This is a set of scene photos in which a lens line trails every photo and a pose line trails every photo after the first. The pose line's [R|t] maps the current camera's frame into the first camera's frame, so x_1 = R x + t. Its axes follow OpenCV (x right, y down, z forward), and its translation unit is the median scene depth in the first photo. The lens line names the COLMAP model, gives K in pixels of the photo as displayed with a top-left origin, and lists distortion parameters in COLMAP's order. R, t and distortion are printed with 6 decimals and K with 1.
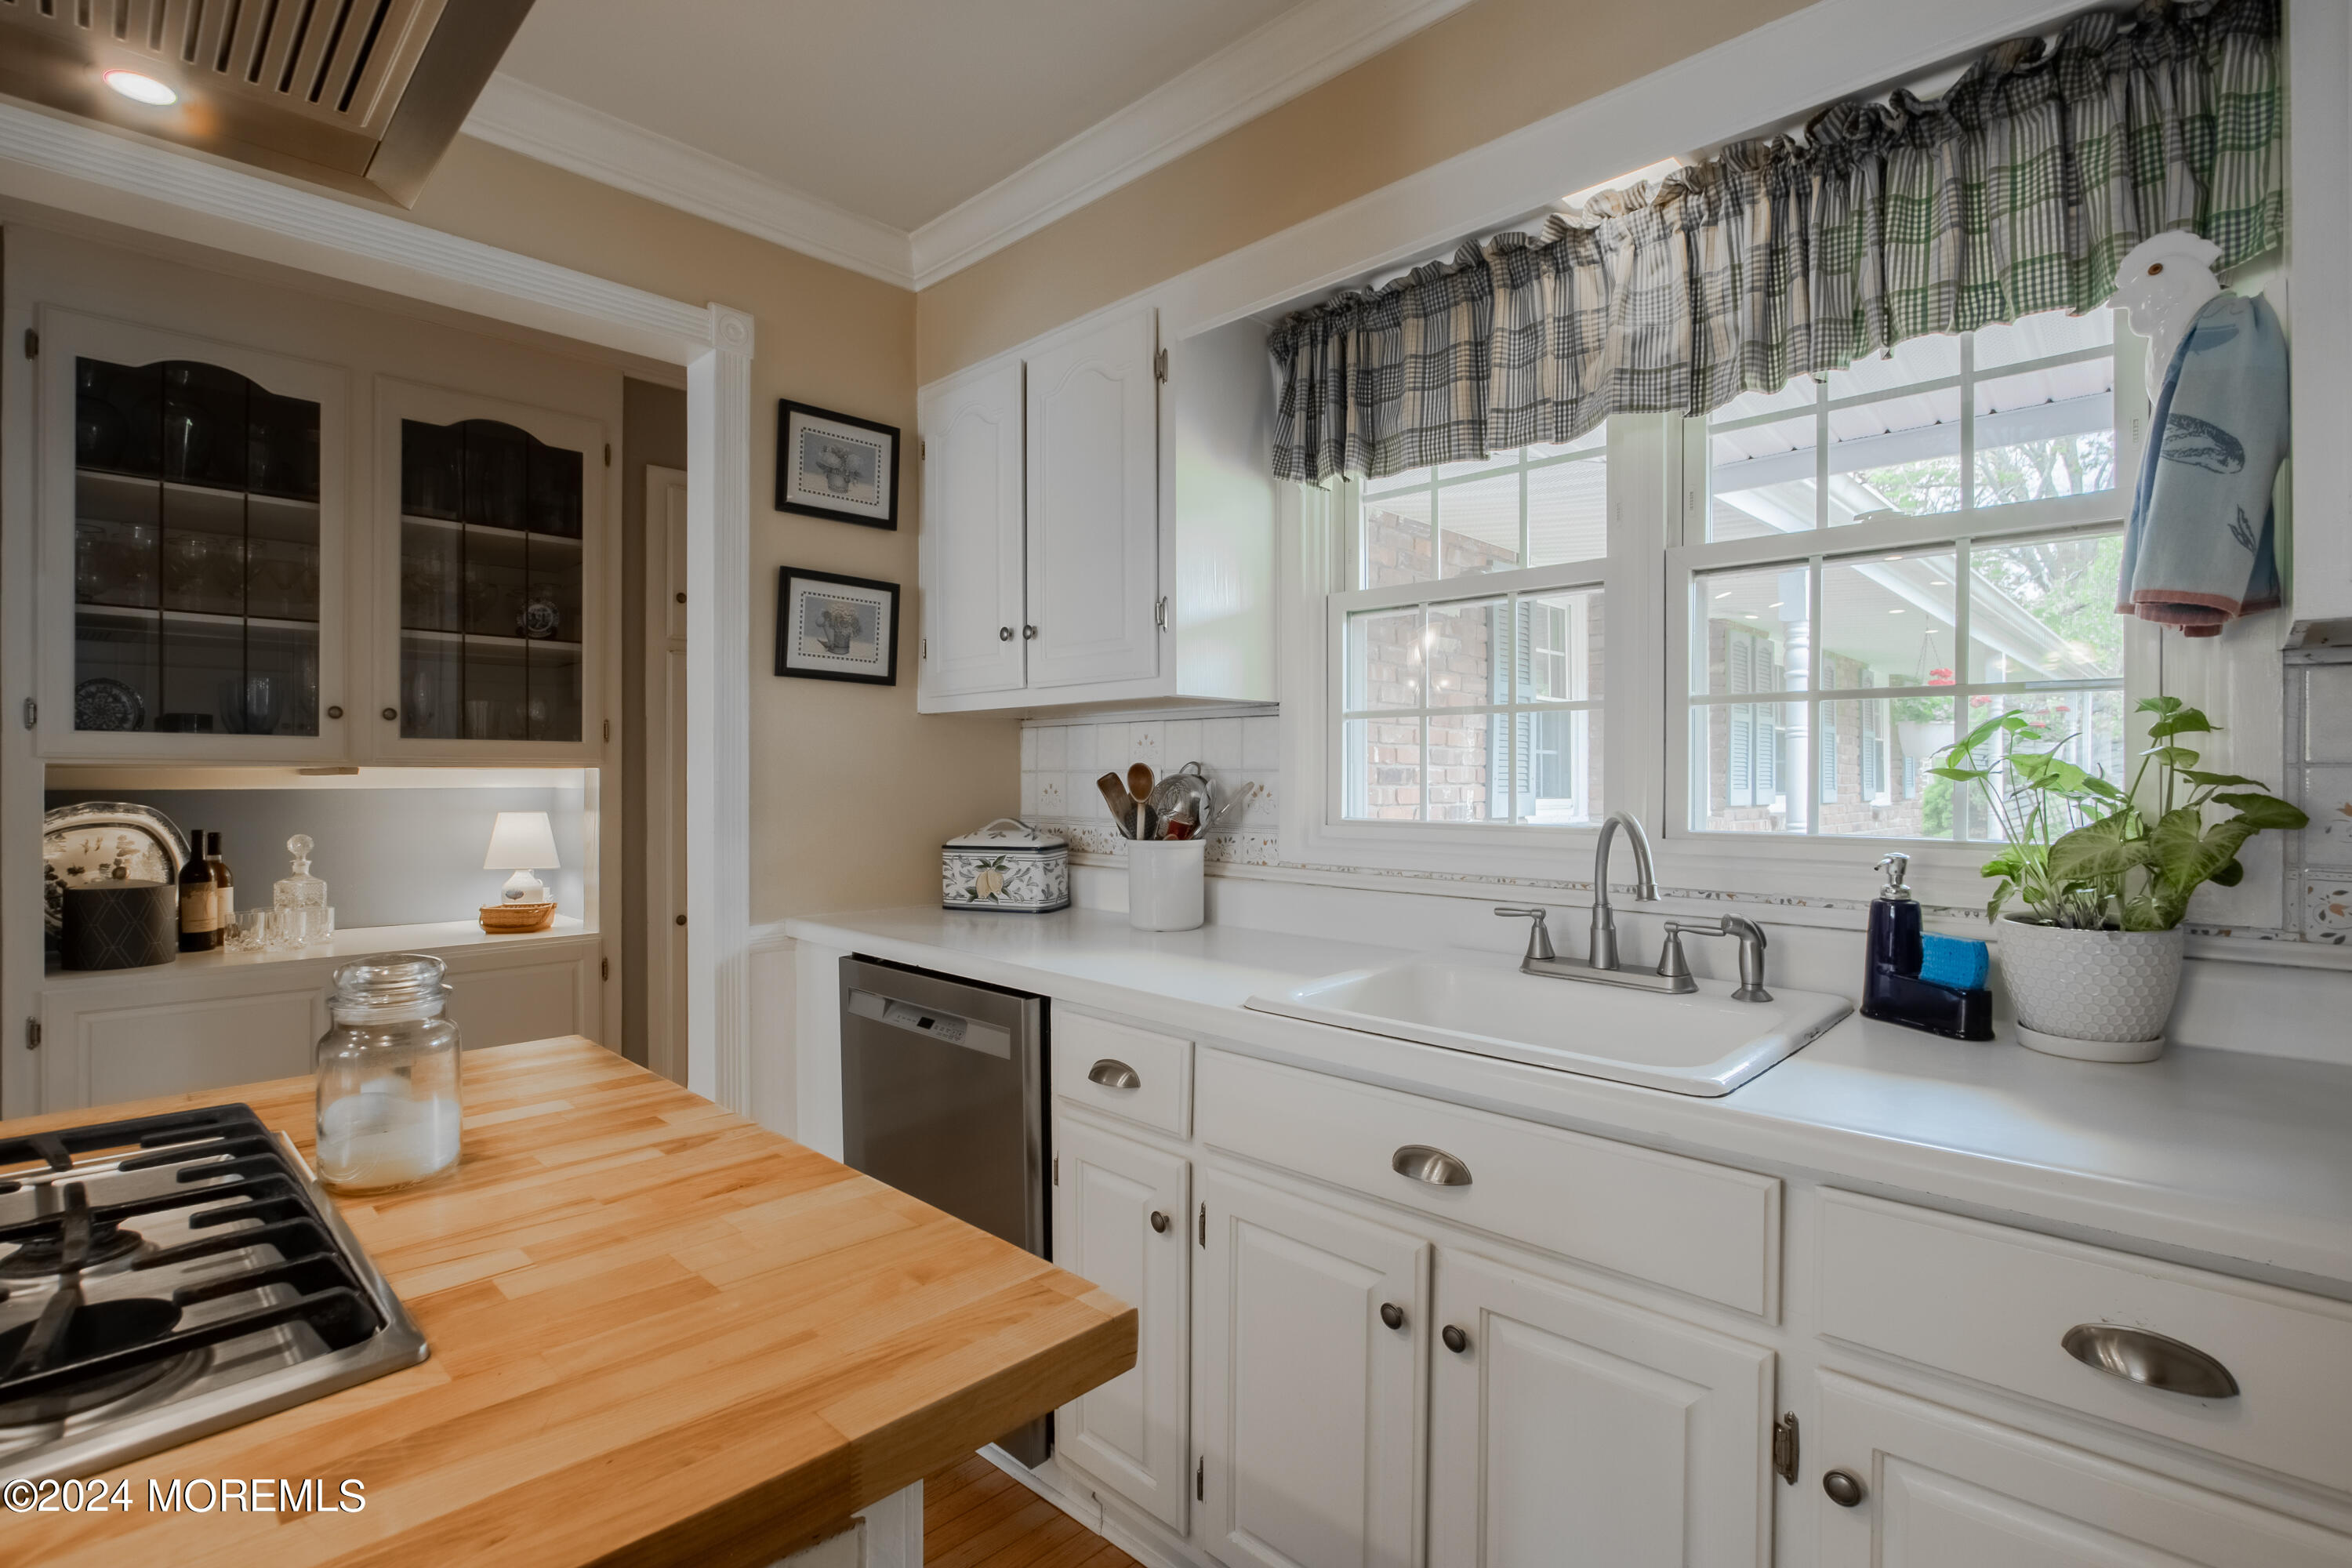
lens RADIAL K [[1125.9, 0, 1183.8], [0, 1125.9, 775.8], [0, 0, 1]] dist [-0.020260, 0.004077]
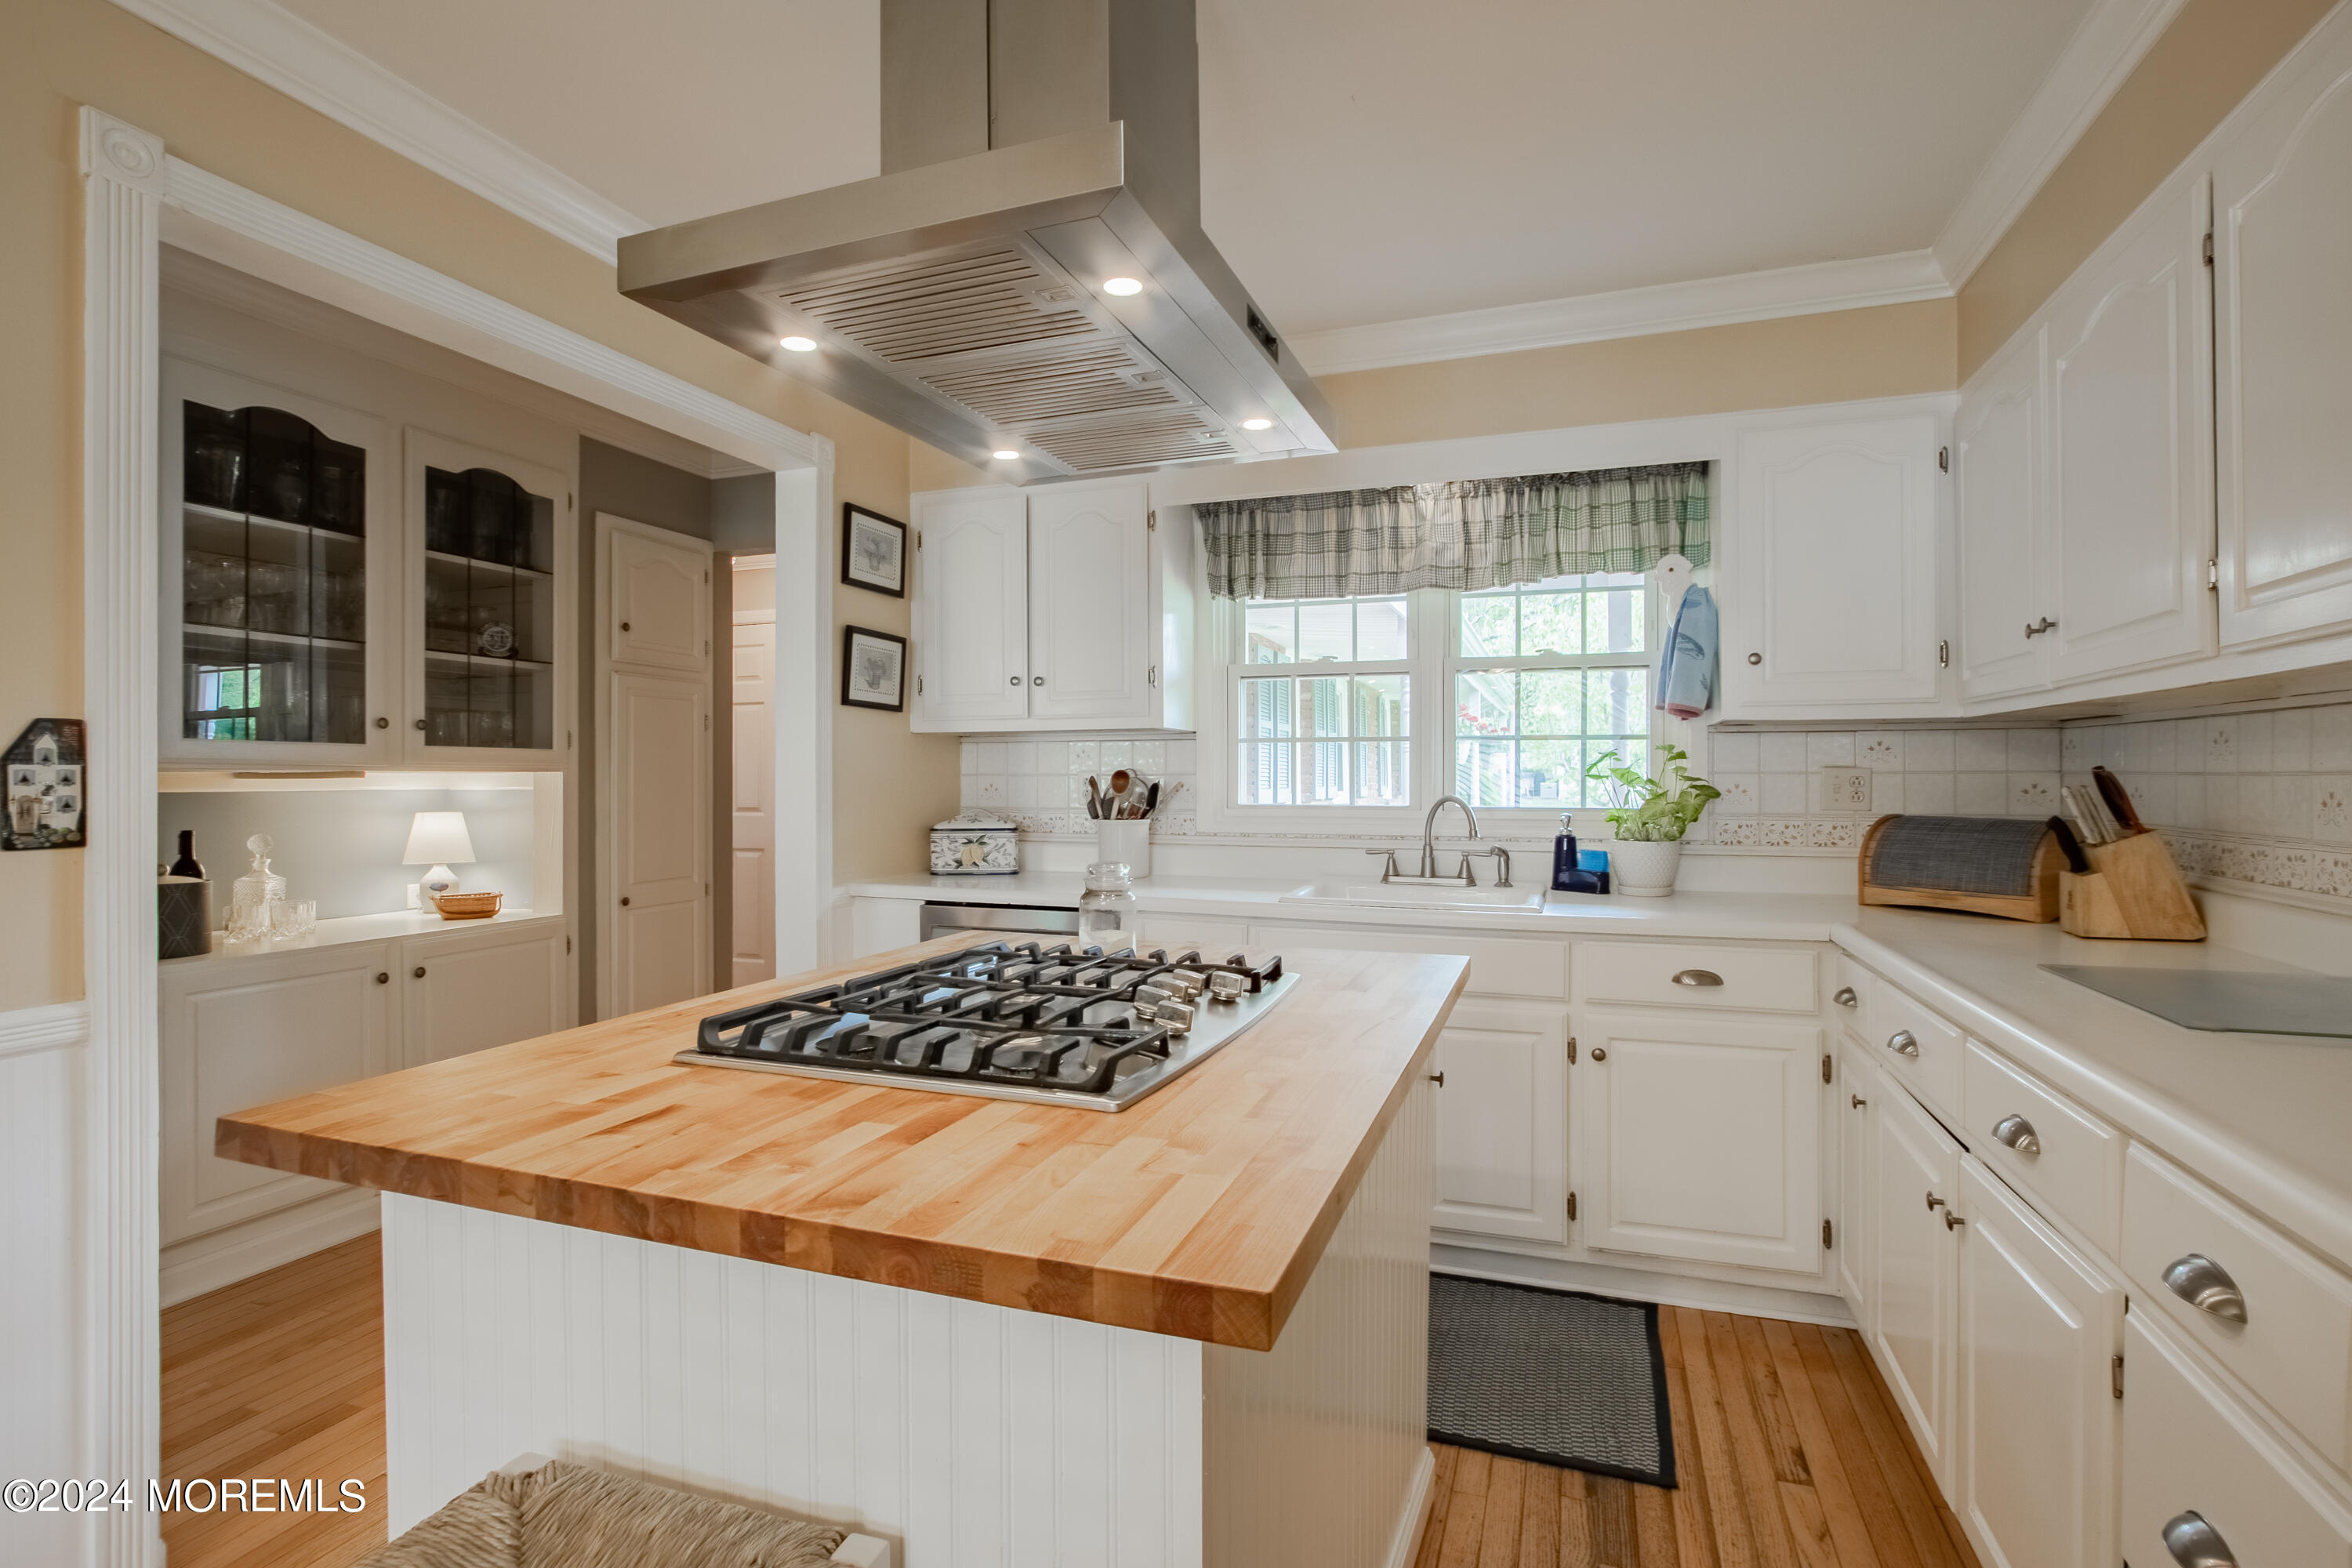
lens RADIAL K [[1125.9, 0, 1130.7], [0, 1125.9, 778.1], [0, 0, 1]] dist [-0.020260, 0.004077]
pose [[0.922860, -0.001674, 0.385132, -0.659651], [0.001237, 0.999998, 0.001381, -0.002084], [-0.385134, -0.000798, 0.922860, -0.459244]]
